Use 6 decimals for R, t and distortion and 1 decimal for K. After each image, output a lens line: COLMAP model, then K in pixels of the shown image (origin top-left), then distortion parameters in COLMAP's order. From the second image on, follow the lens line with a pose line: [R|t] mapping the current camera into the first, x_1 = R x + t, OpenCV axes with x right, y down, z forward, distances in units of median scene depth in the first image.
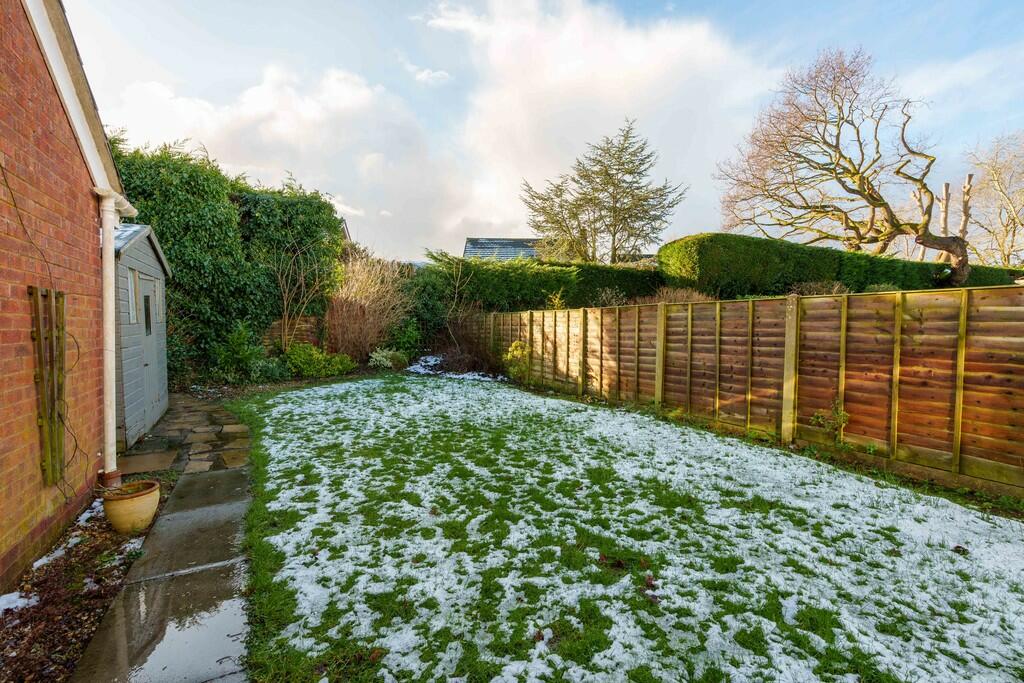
lens RADIAL K [[472.3, 0, 512.6], [0, 472.3, 345.9], [0, 0, 1]] dist [-0.005524, 0.000960]
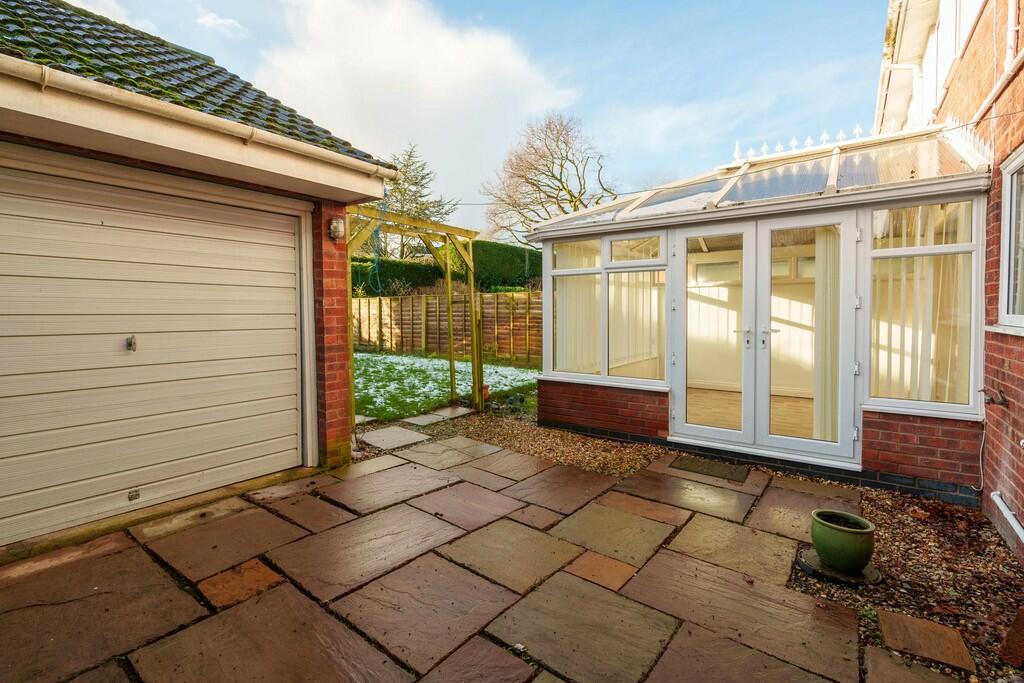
lens RADIAL K [[449.2, 0, 512.0], [0, 449.2, 323.0], [0, 0, 1]] dist [-0.002026, -0.000024]
pose [[0.904695, -0.021662, 0.425508, -0.087235], [0.026824, 0.999621, -0.006143, 0.027600], [-0.425214, 0.016972, 0.904934, -0.542966]]
